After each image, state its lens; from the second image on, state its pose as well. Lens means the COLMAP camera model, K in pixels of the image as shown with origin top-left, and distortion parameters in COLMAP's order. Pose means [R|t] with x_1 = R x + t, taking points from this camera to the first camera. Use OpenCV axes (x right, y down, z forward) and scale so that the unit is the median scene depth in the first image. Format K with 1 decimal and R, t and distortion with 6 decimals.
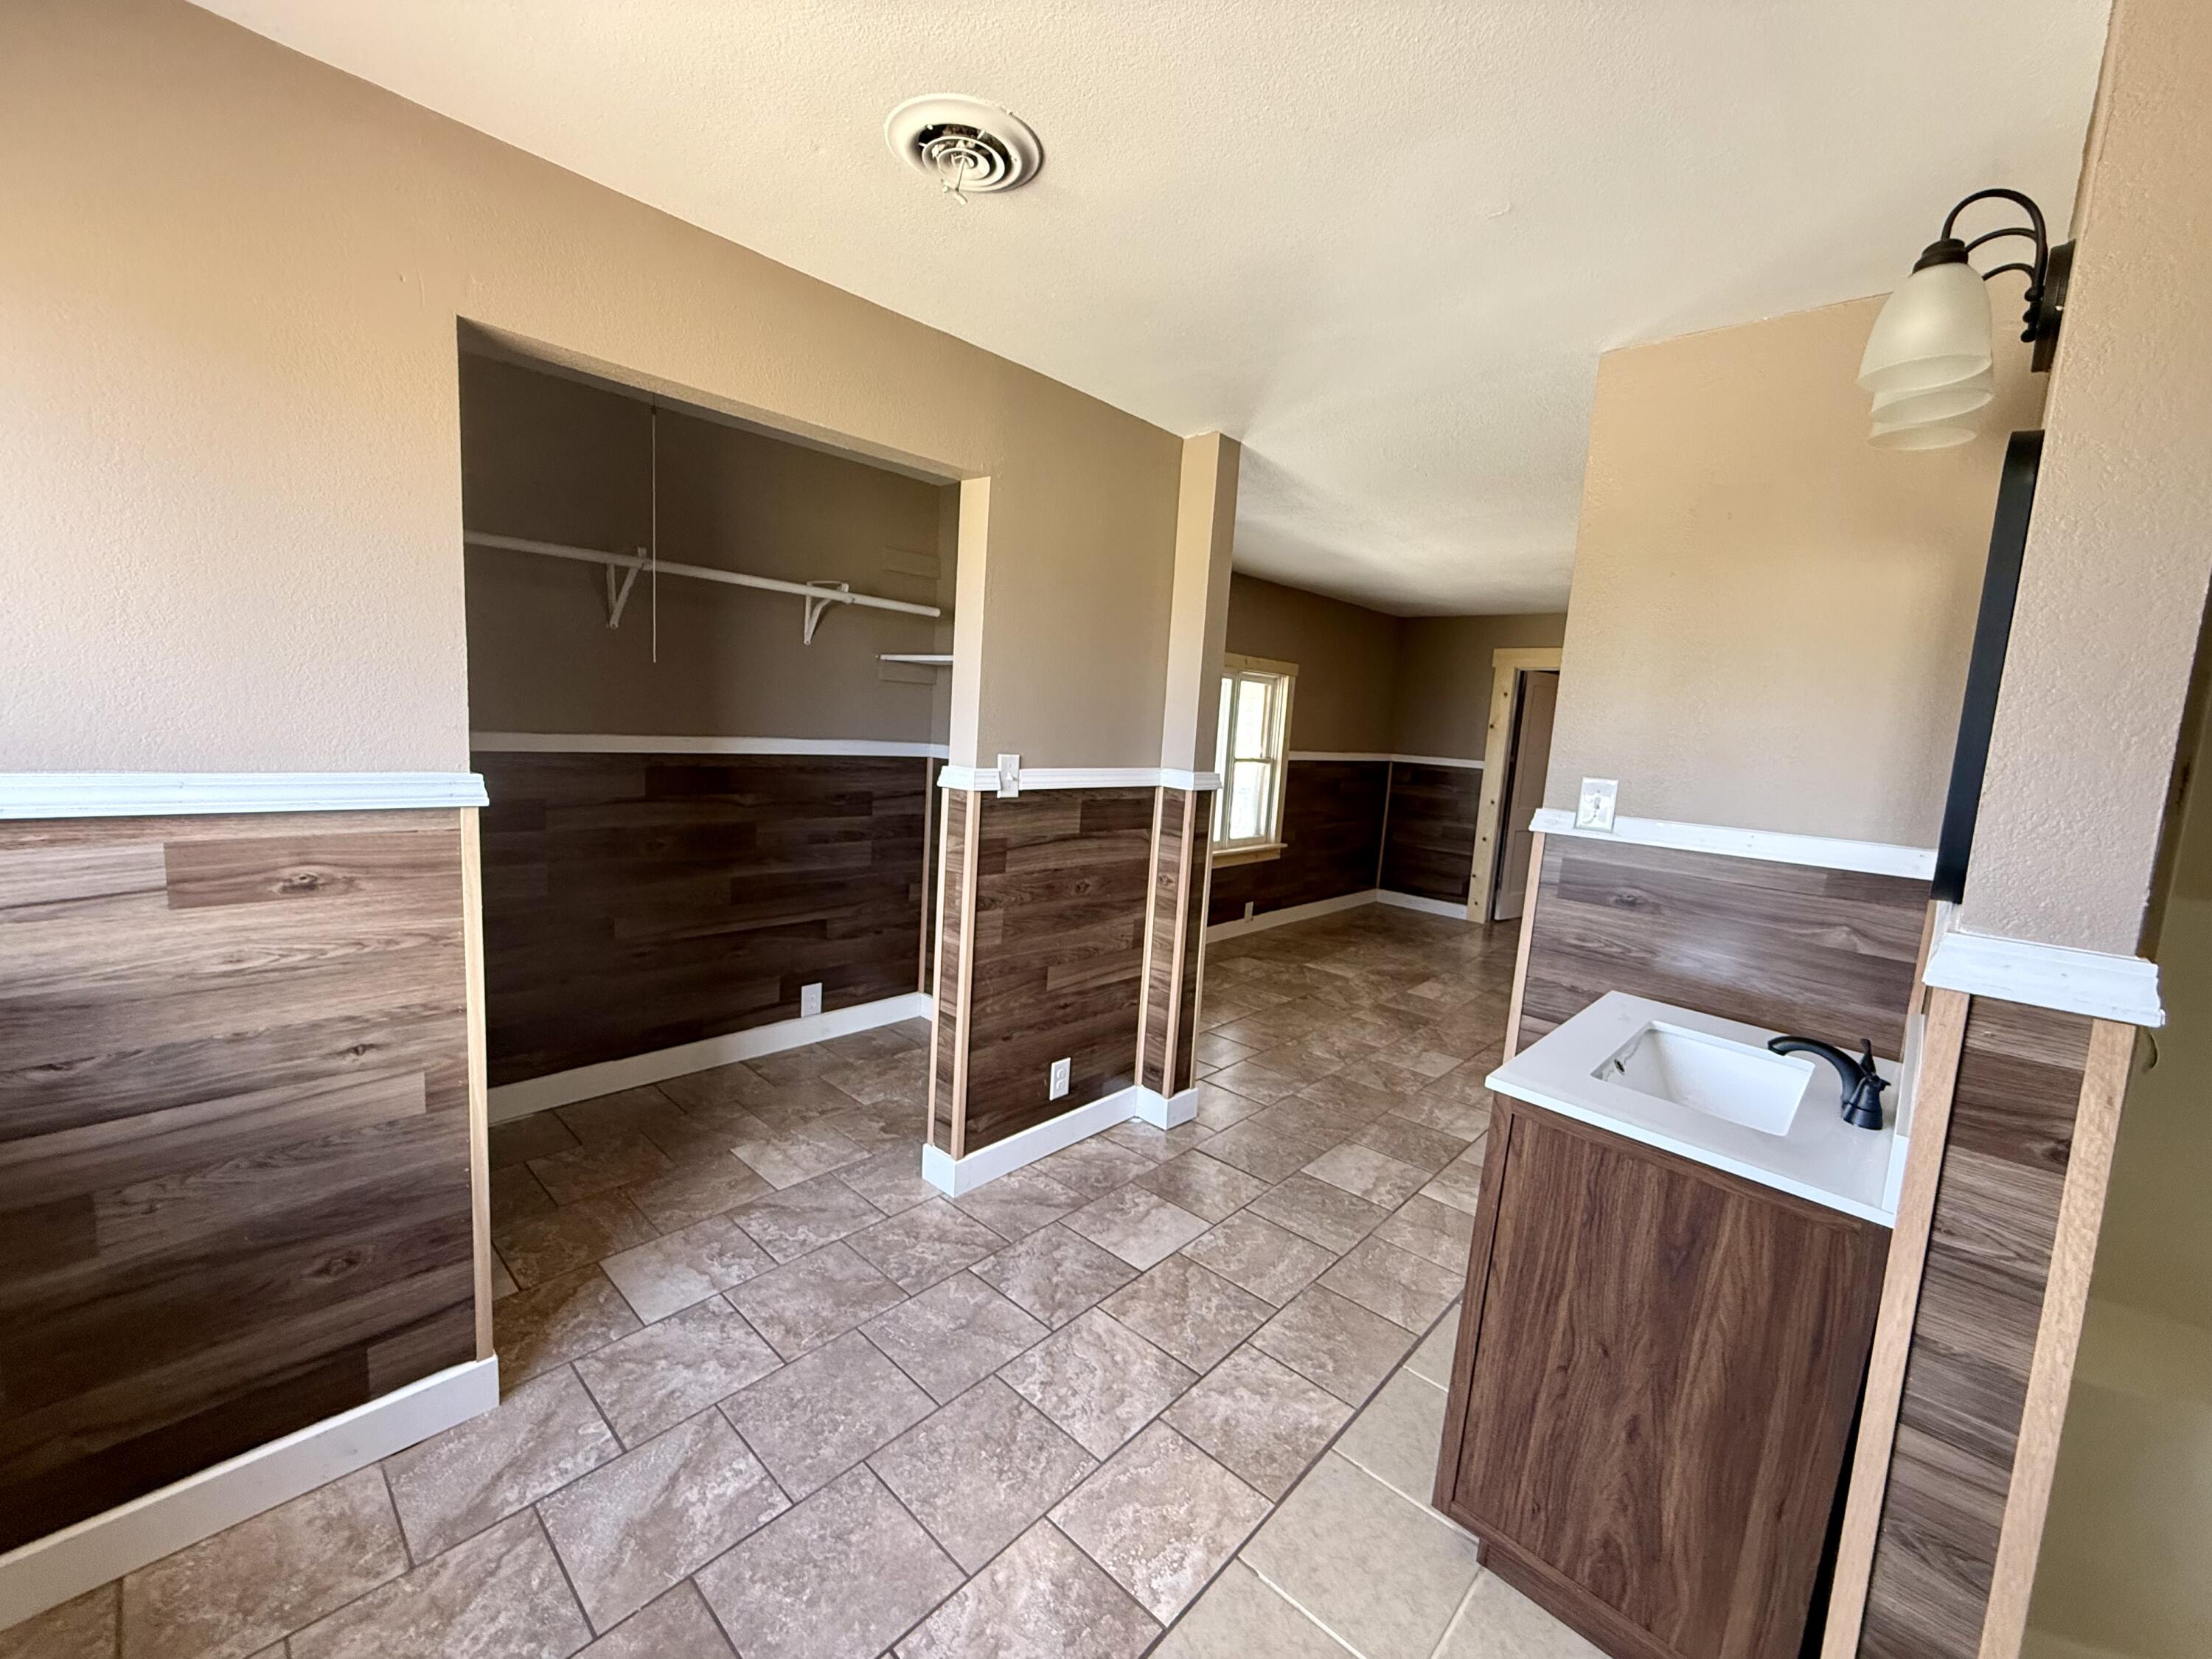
lens RADIAL K [[878.0, 0, 1106.0], [0, 878.0, 829.5], [0, 0, 1]] dist [-0.000295, 0.000013]
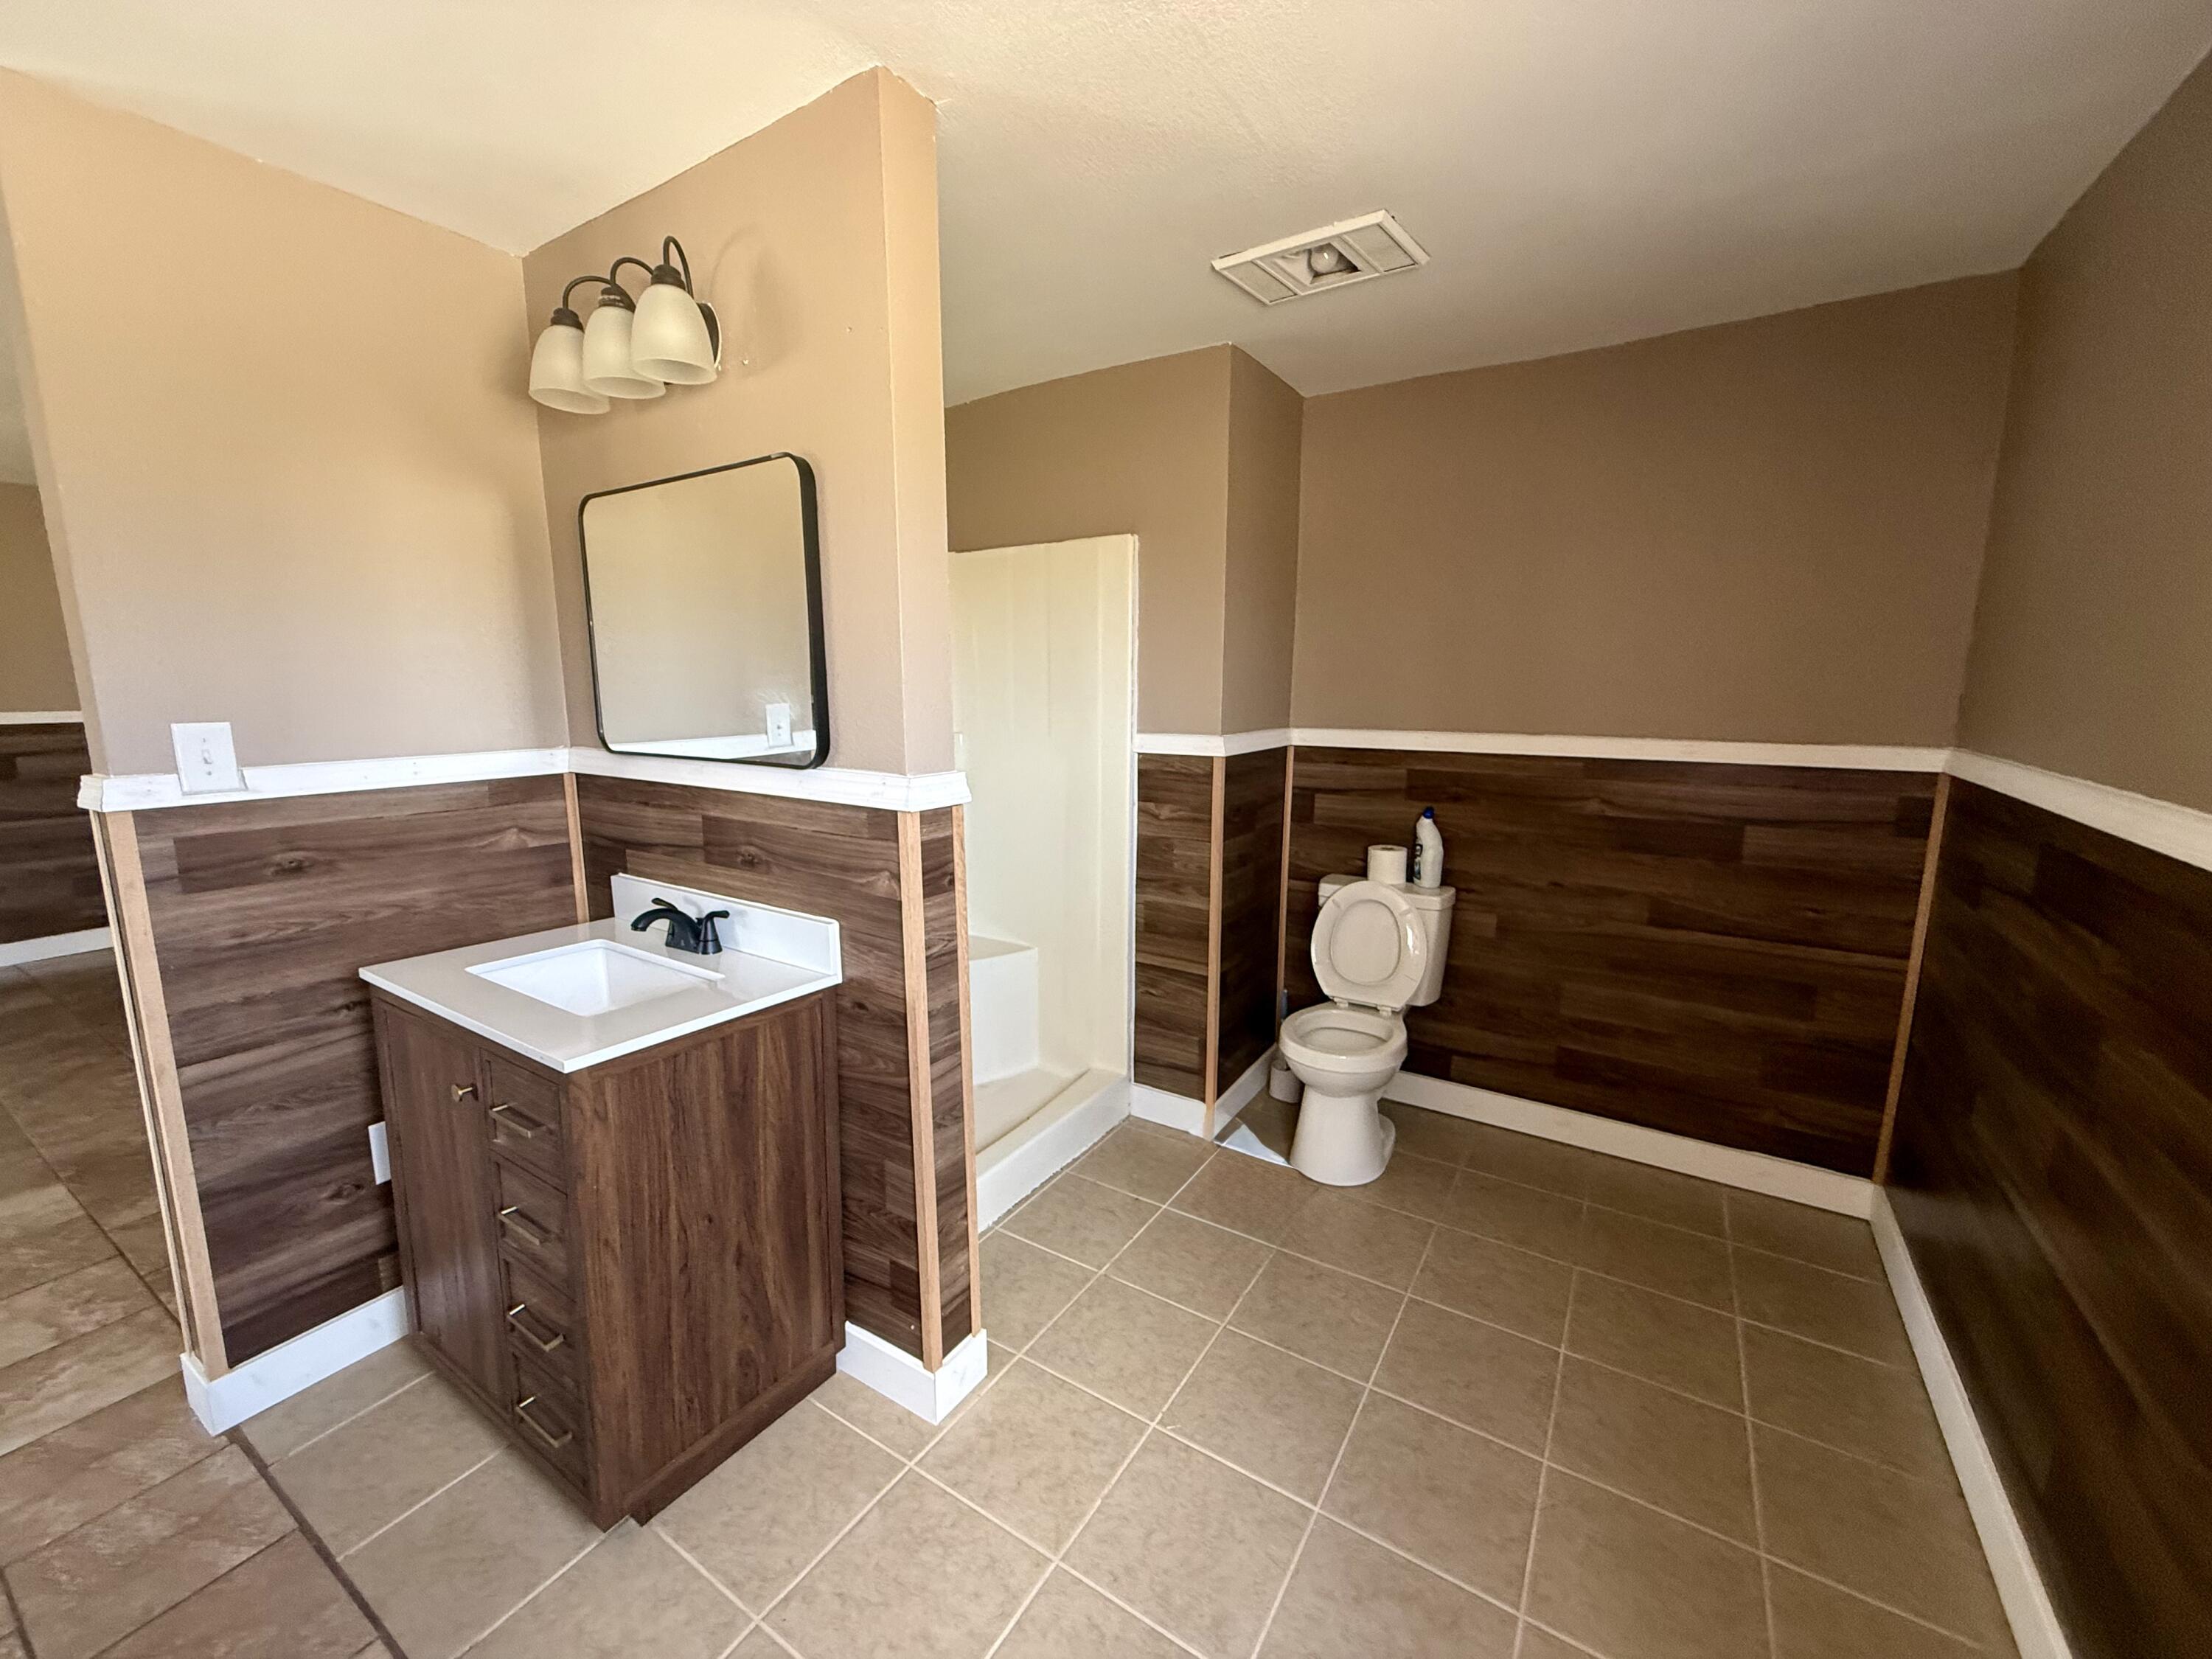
lens RADIAL K [[884.1, 0, 1095.1], [0, 884.1, 826.5], [0, 0, 1]] dist [0.000390, 0.000039]
pose [[-0.170425, -0.222776, 0.959857, -0.391588], [0.115241, 0.962917, 0.243947, -0.087549], [-0.978609, 0.152189, -0.138432, 0.476844]]
